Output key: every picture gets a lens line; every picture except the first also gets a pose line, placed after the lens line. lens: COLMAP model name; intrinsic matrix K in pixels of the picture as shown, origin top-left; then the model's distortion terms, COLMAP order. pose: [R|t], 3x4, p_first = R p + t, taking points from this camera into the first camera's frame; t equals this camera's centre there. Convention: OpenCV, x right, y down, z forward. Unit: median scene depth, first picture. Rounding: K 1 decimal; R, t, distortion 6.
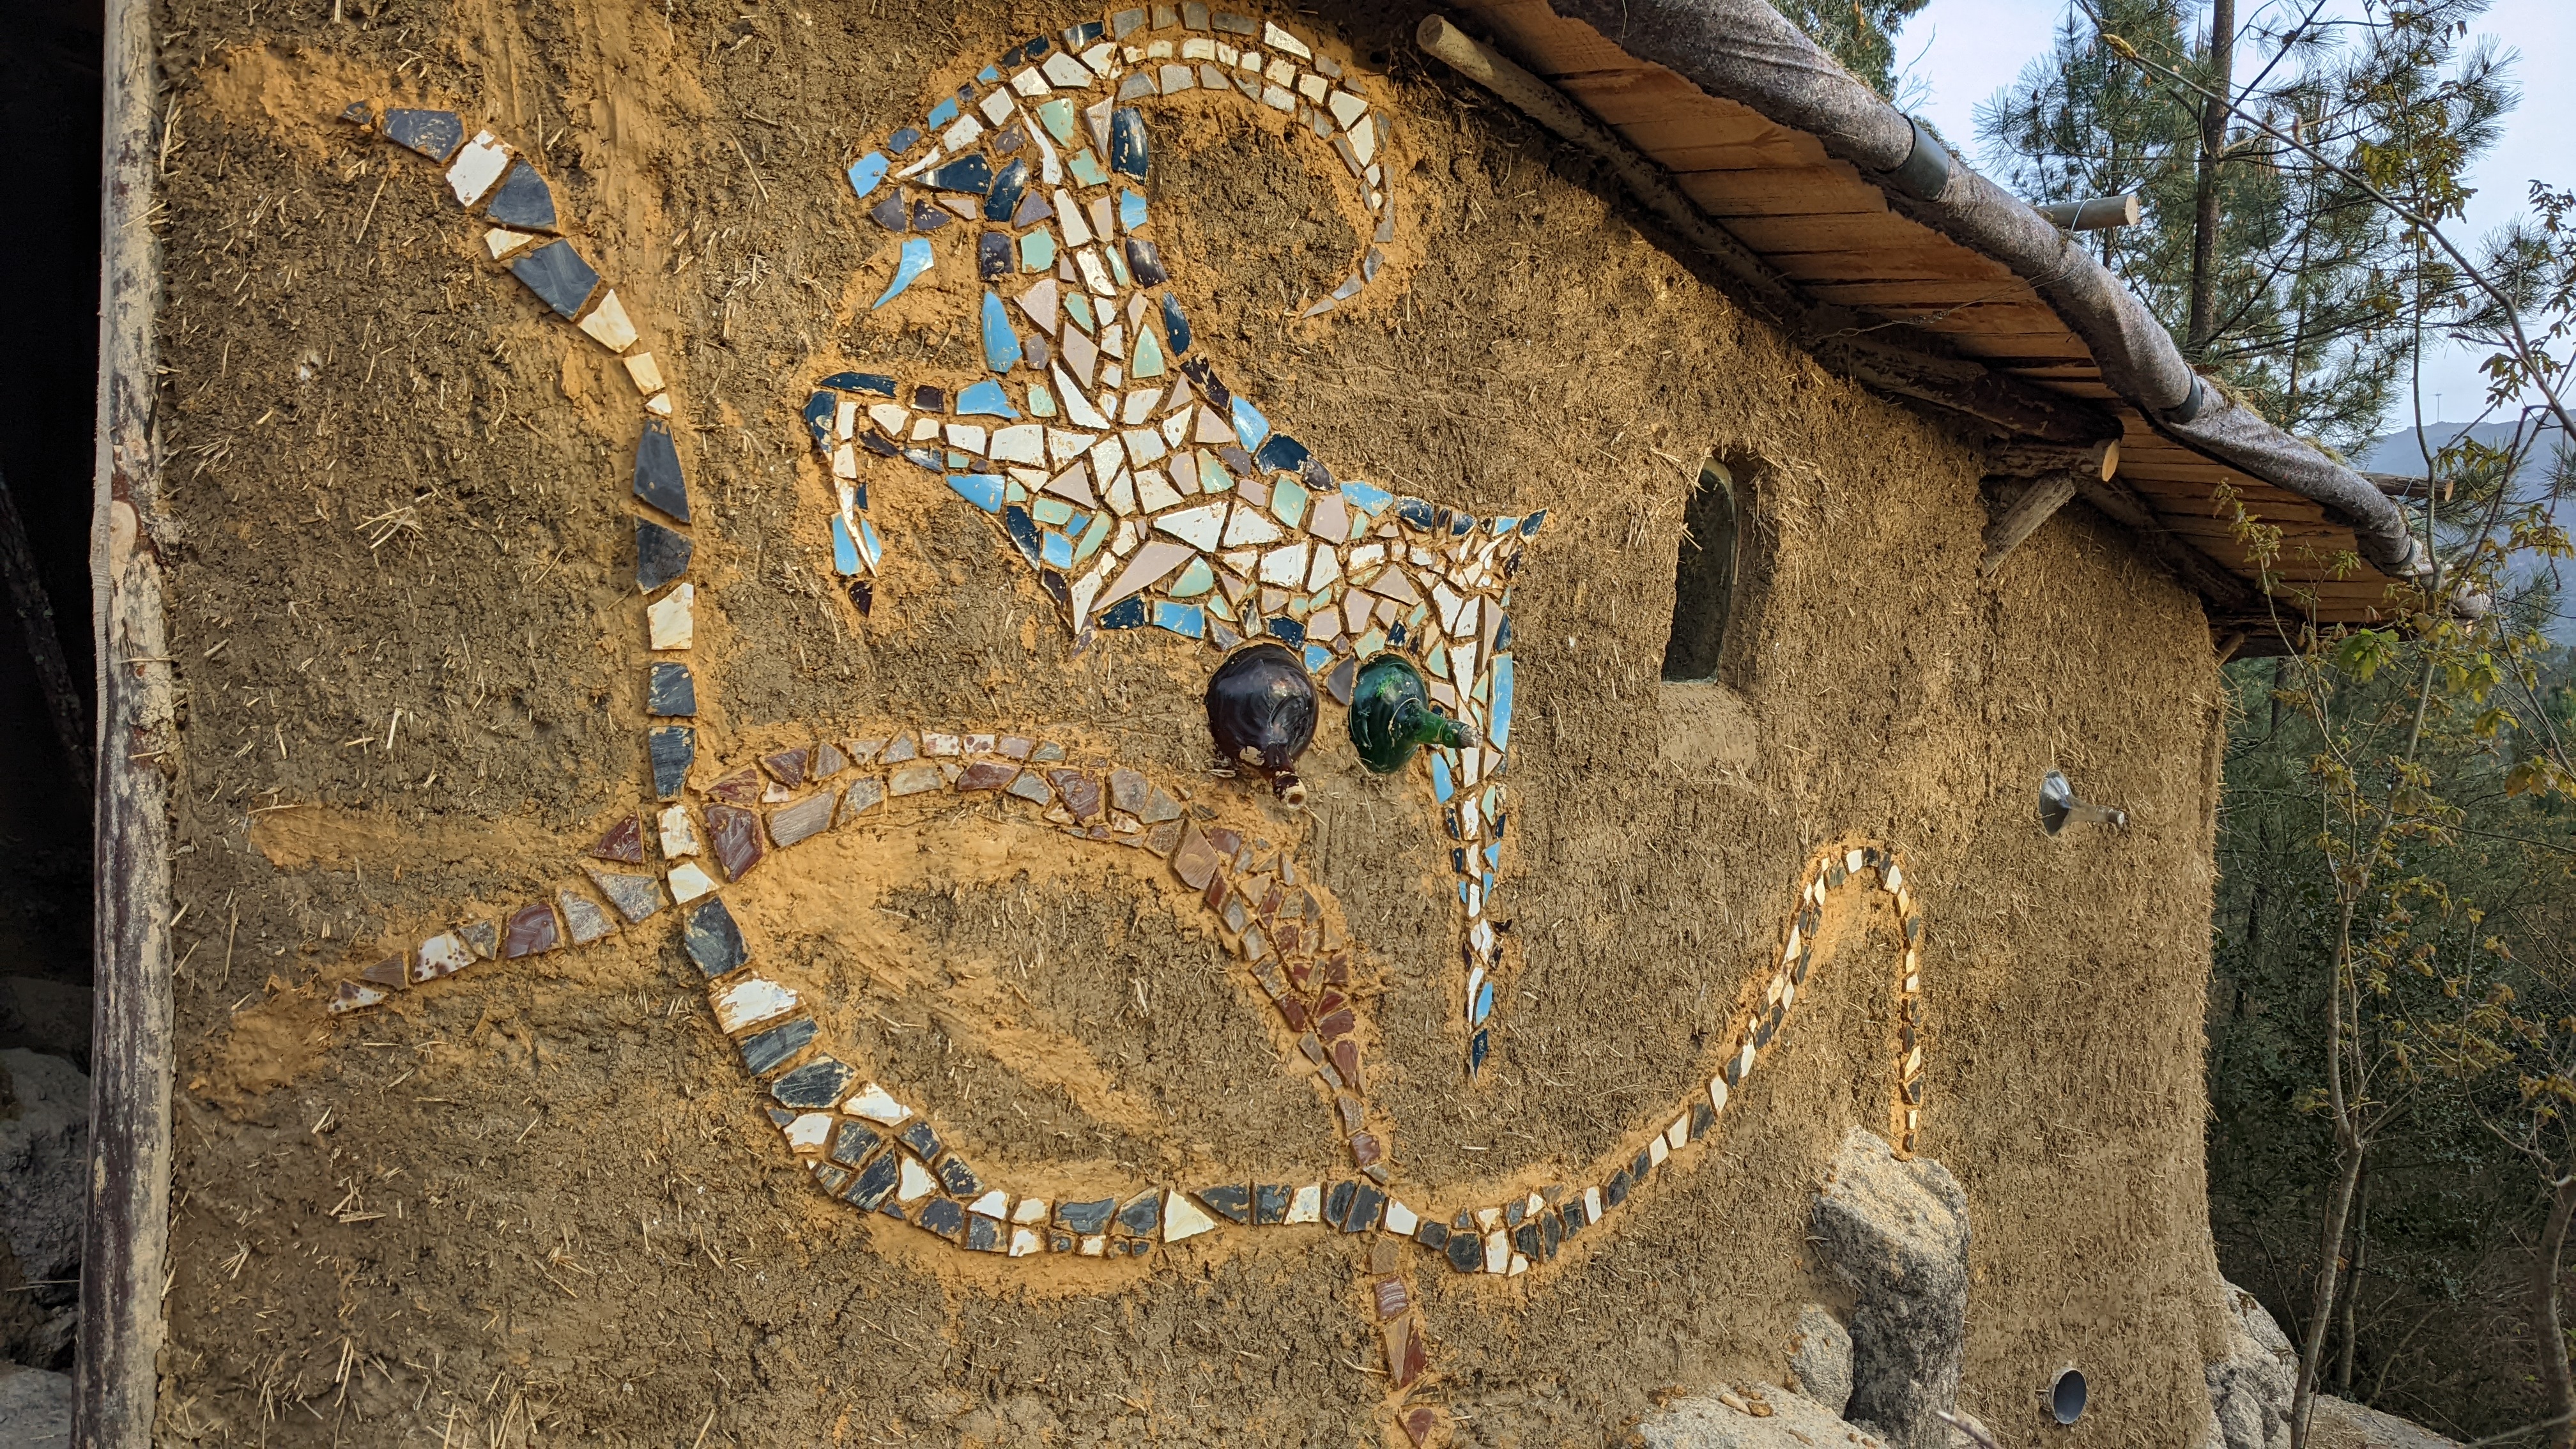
lens RADIAL K [[2095.6, 0, 1293.2], [0, 2095.6, 717.9], [0, 0, 1]] dist [0.103211, -0.197983]
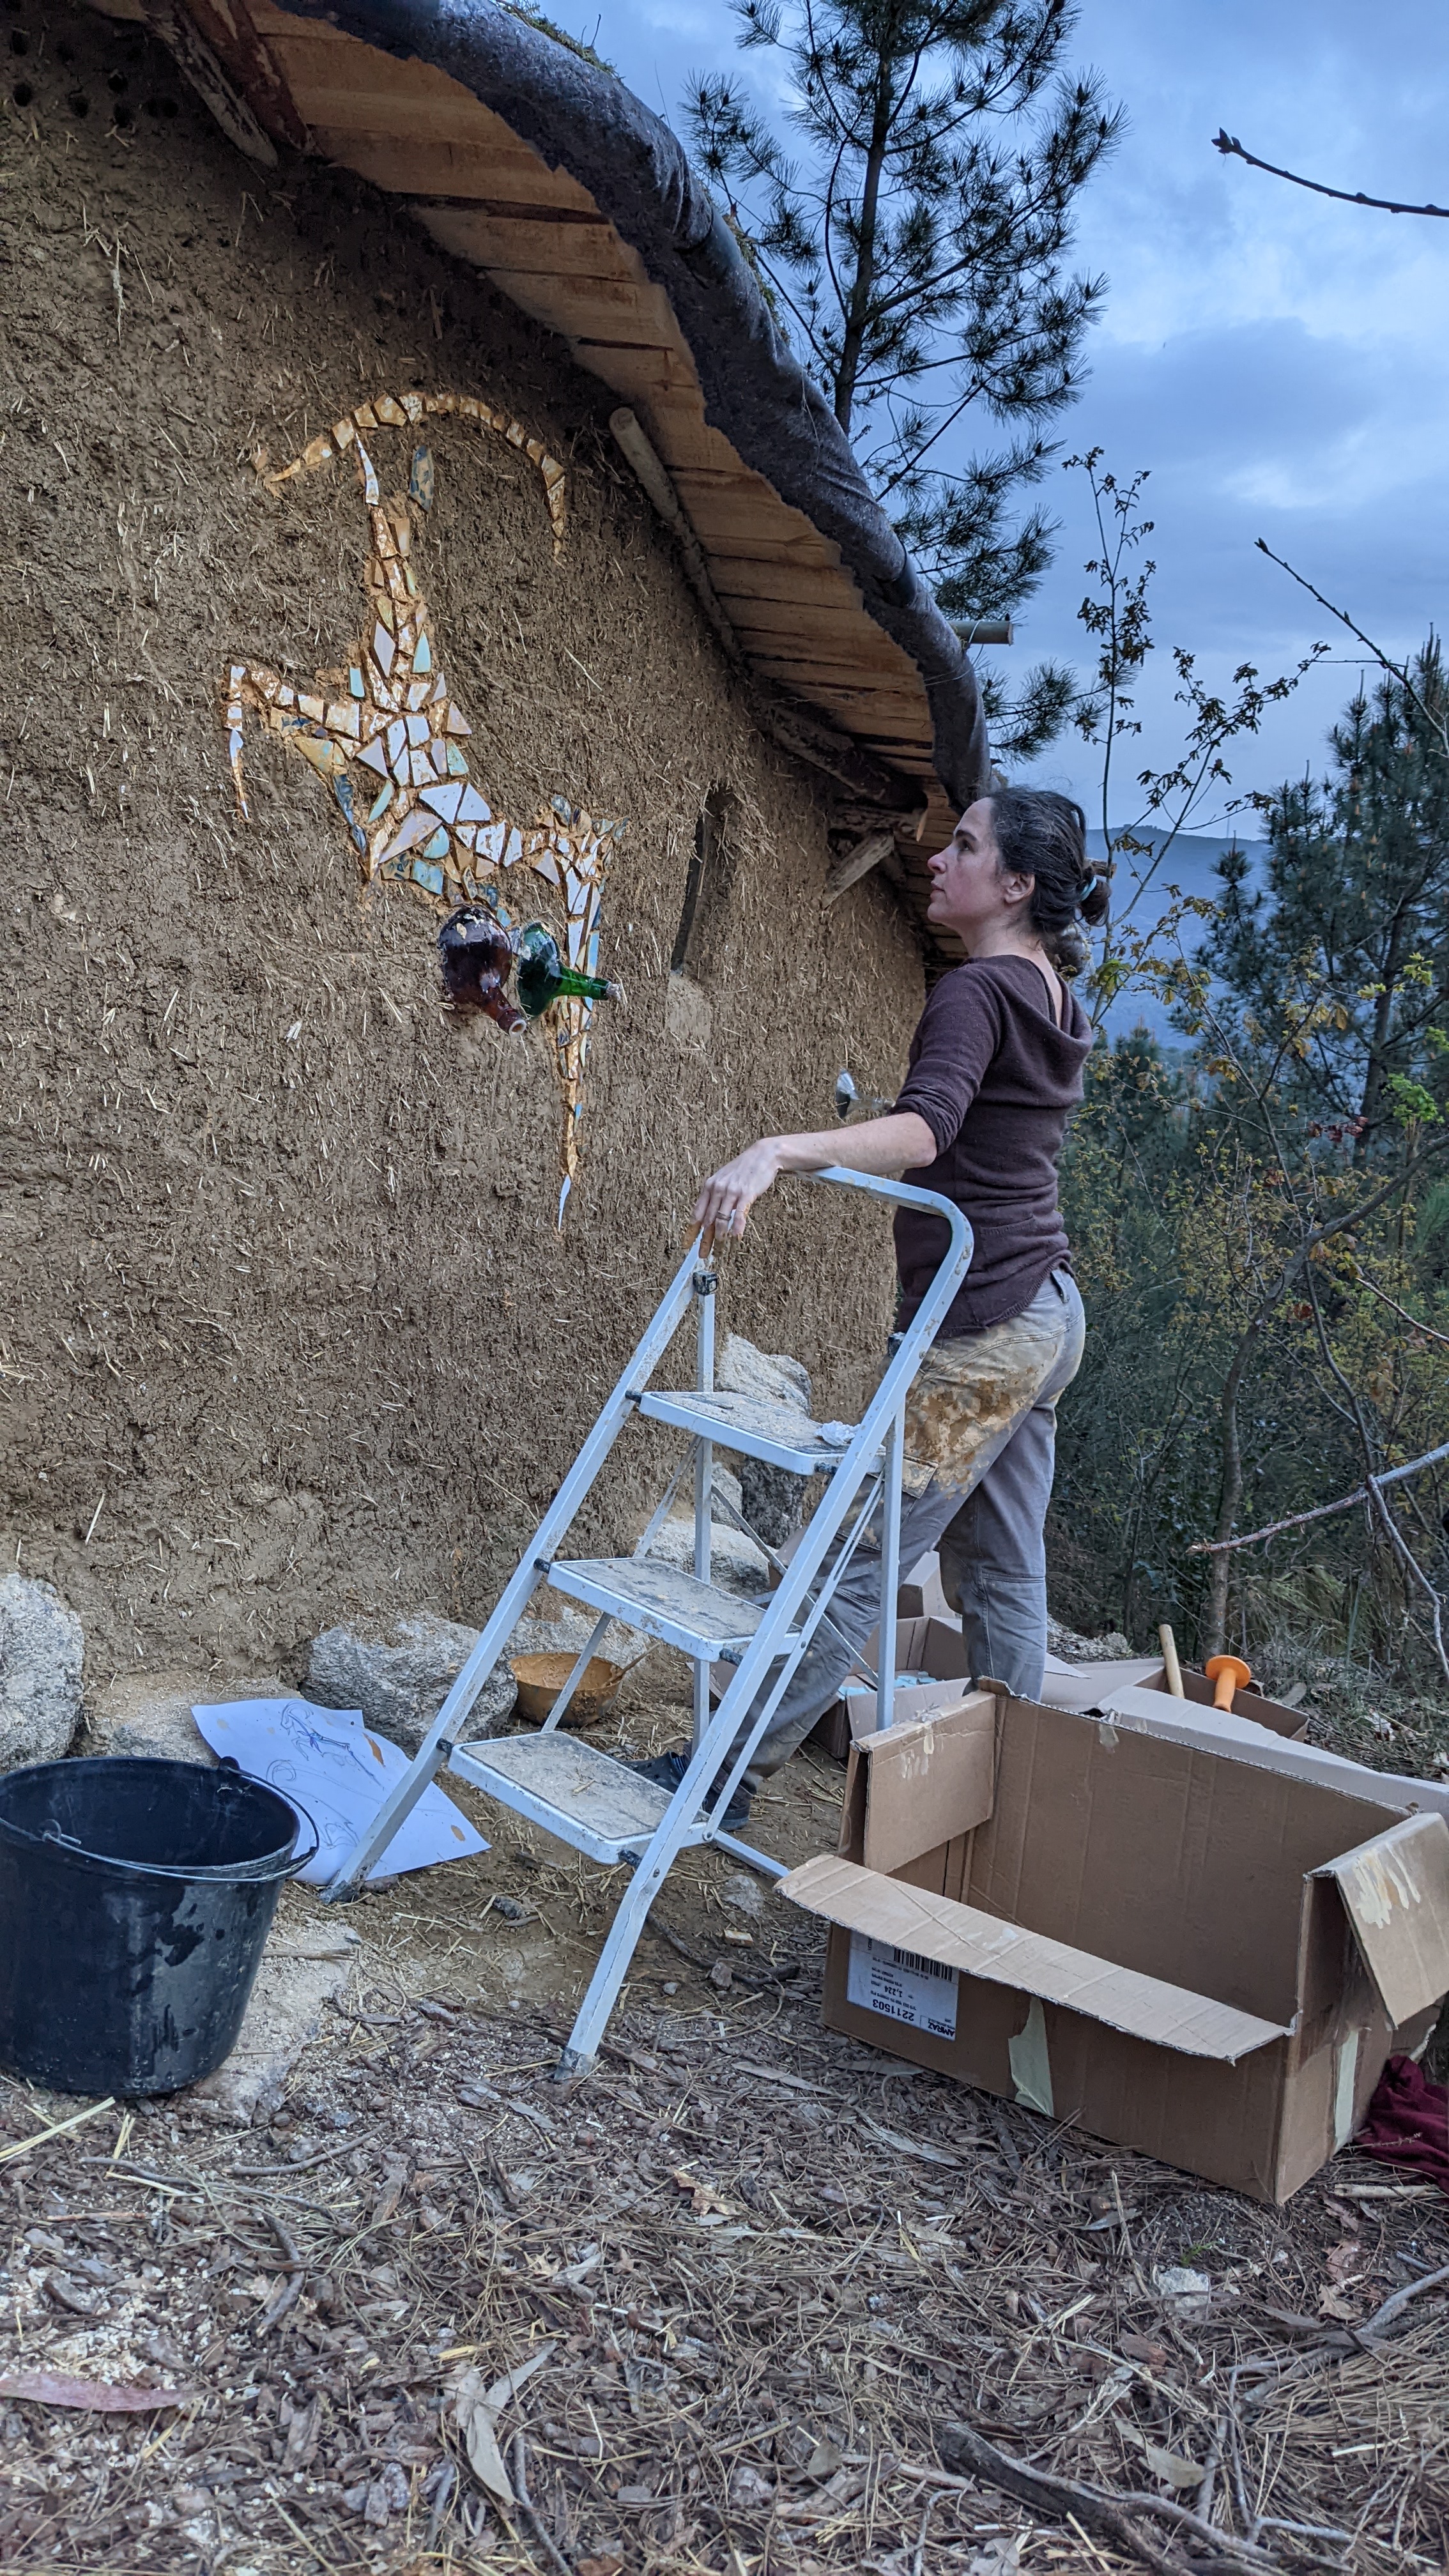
lens RADIAL K [[2095.6, 0, 722.1], [0, 2095.6, 1294.9], [0, 0, 1]] dist [0.103211, -0.197983]
pose [[0.905982, -0.006606, 0.423265, -0.434888], [-0.036435, 0.994951, 0.093516, 0.078093], [-0.421745, -0.100145, 0.901167, -0.227617]]
